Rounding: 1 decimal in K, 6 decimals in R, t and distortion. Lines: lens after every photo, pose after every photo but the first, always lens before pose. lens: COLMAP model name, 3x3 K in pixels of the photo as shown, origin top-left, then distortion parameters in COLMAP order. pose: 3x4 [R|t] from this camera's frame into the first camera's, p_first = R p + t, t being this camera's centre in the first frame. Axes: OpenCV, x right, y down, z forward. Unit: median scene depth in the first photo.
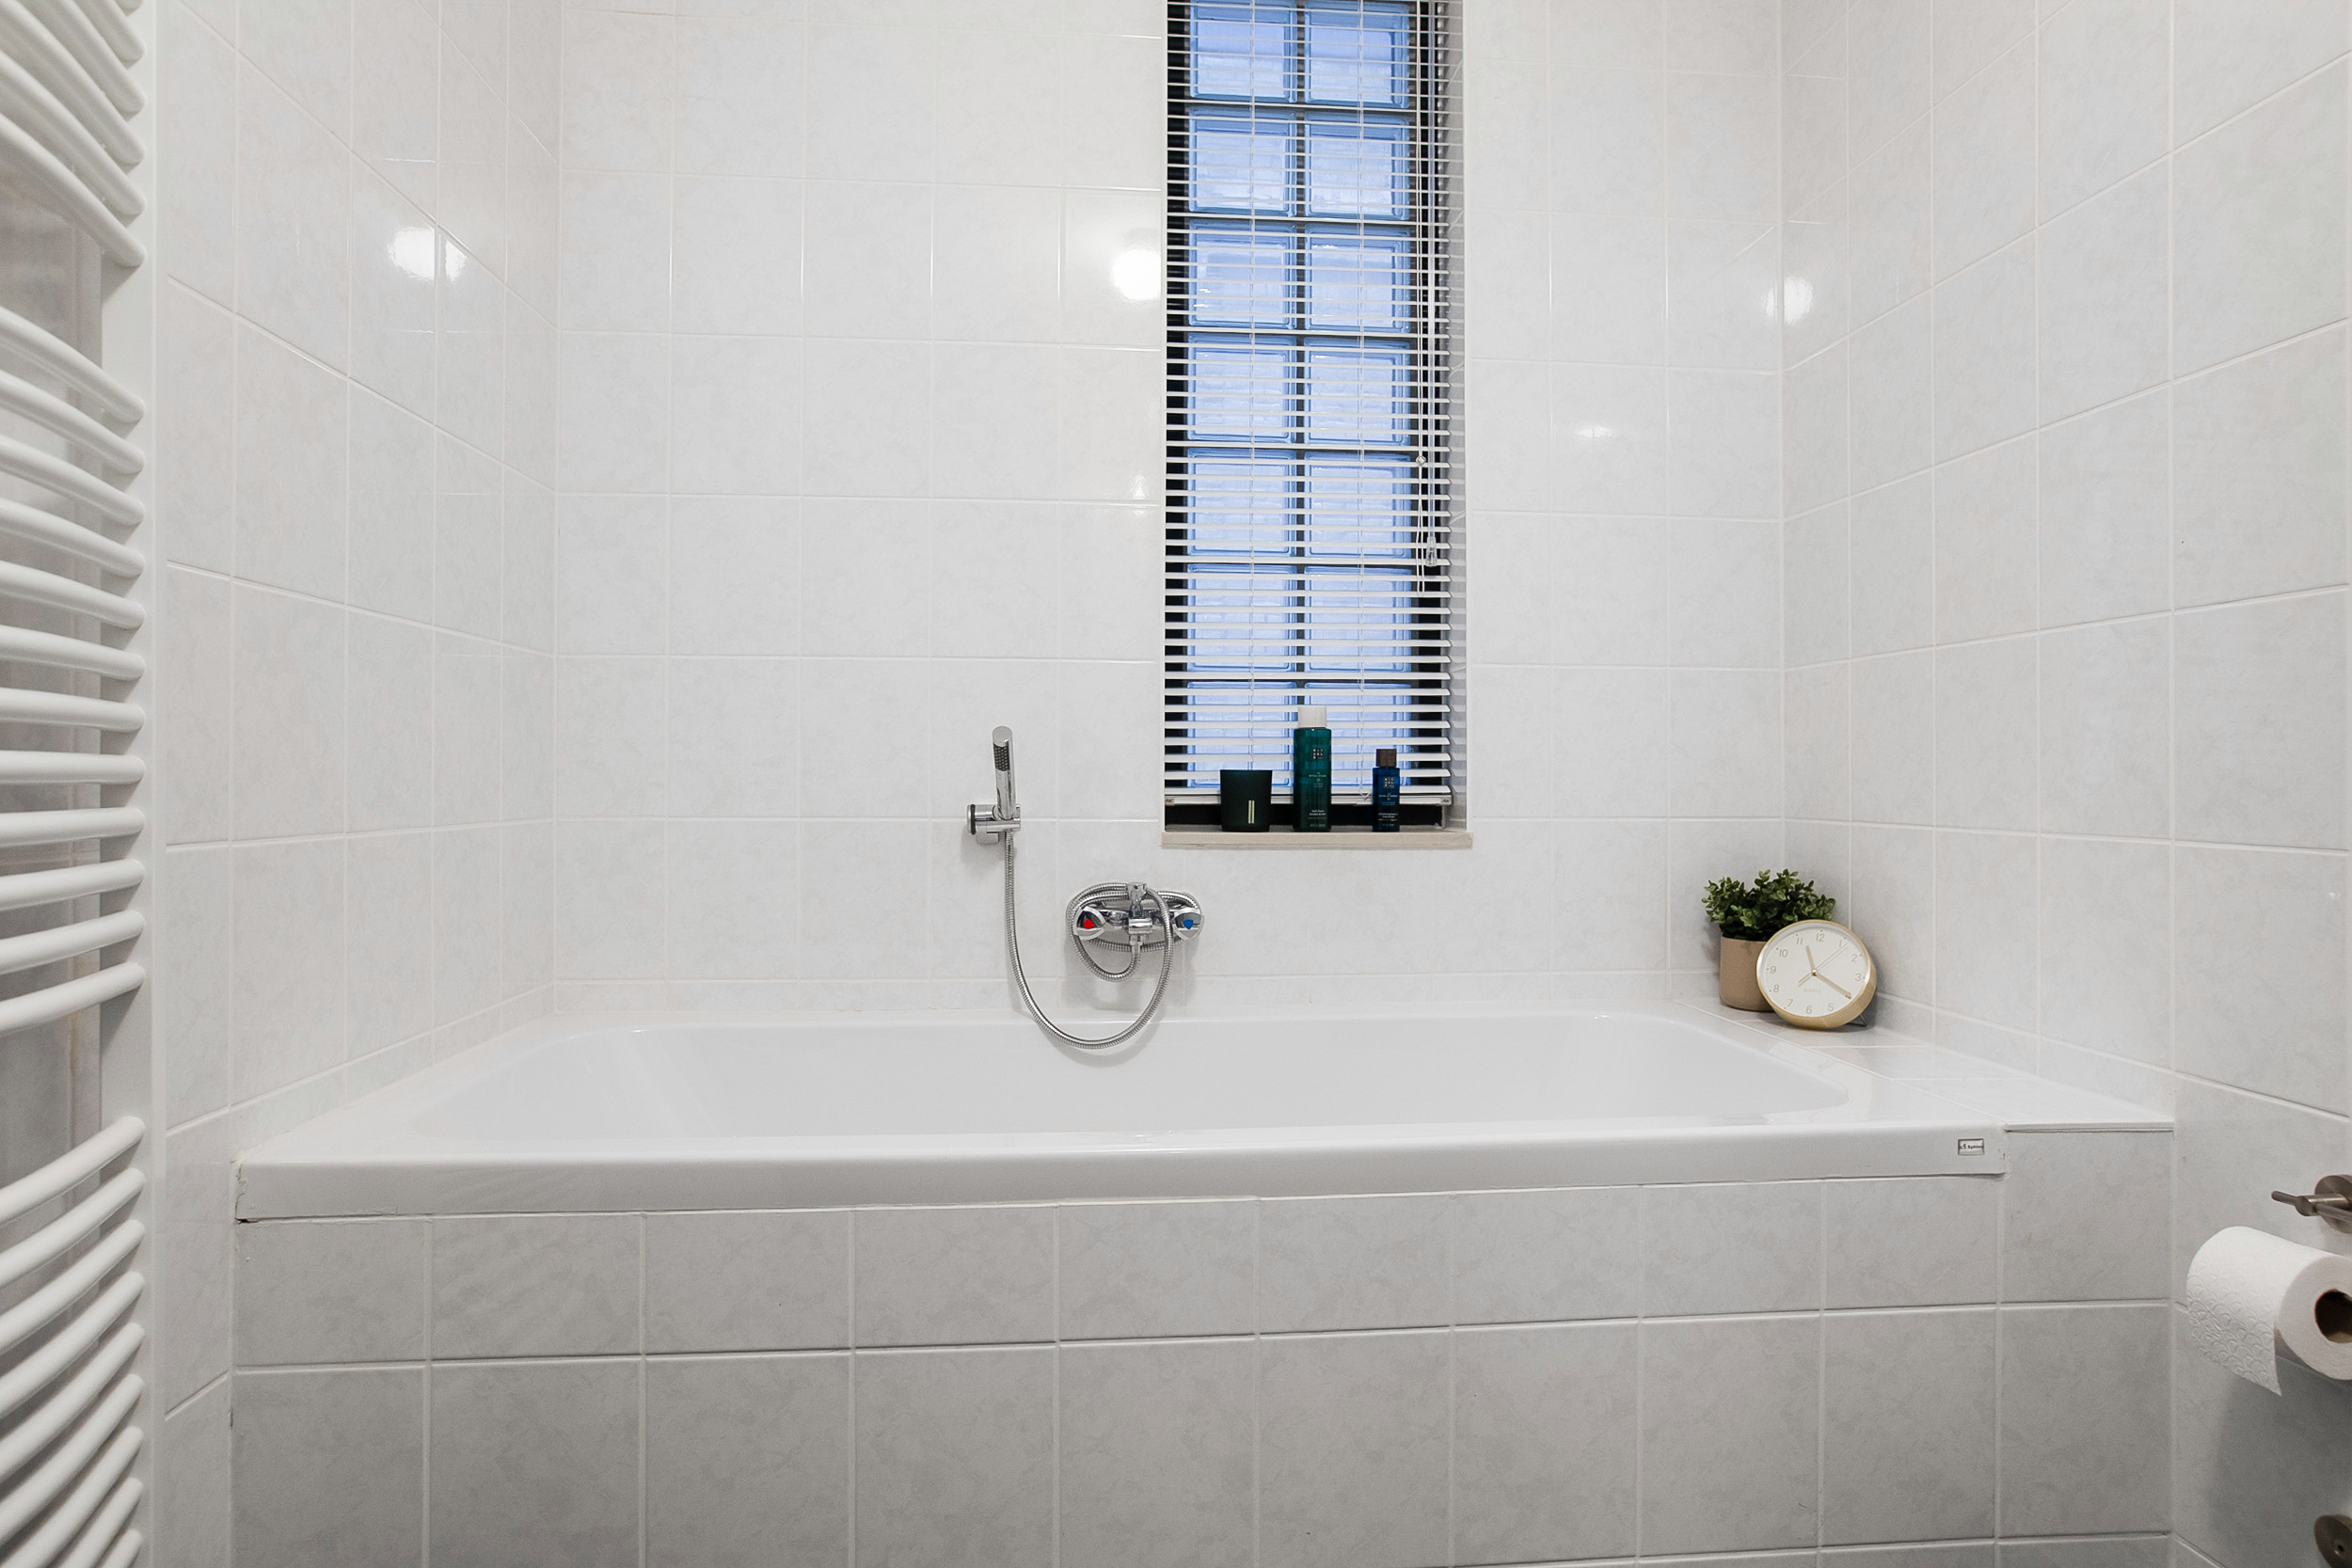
lens RADIAL K [[1317.0, 0, 1176.0], [0, 1317.0, 784.0], [0, 0, 1]] dist [-0.016741, 0.000900]
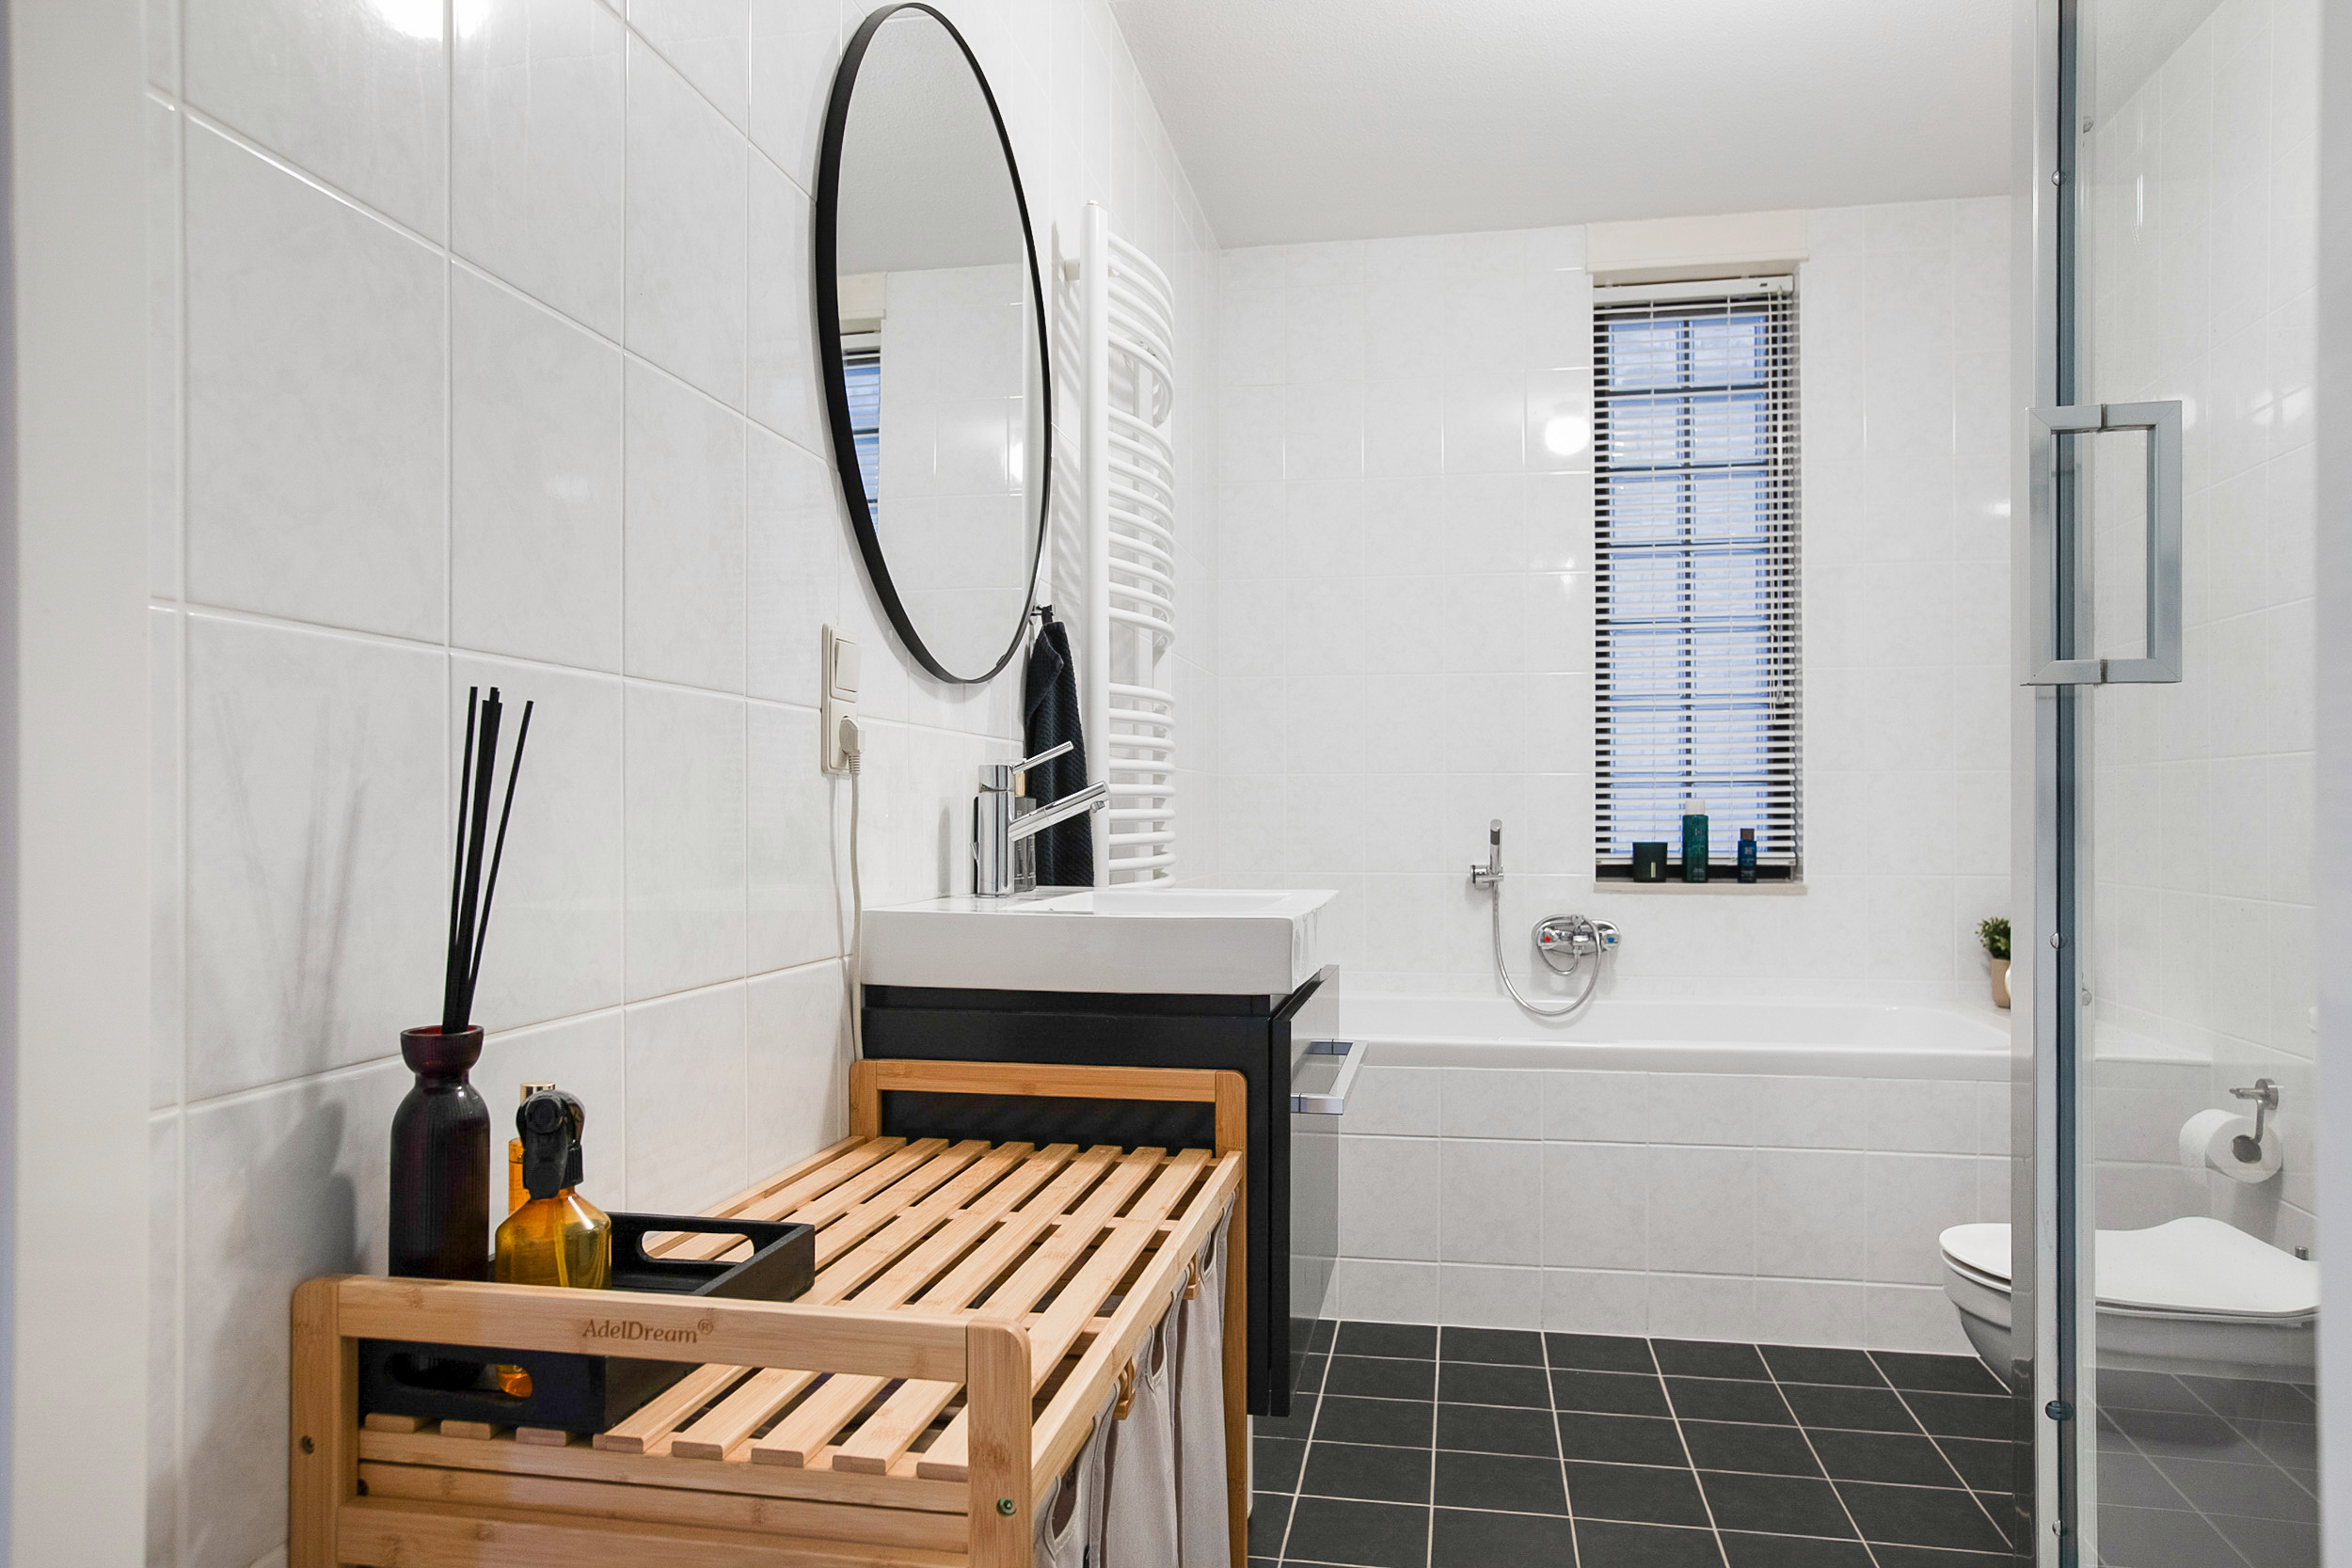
lens RADIAL K [[1621.1, 0, 1176.0], [0, 1621.1, 784.0], [0, 0, 1]] dist [-0.006320, -0.000059]
pose [[0.965495, -0.008185, -0.260295, 0.011511], [0.002810, 0.999775, -0.021014, -0.039878], [0.260408, 0.019558, 0.965300, -0.956133]]
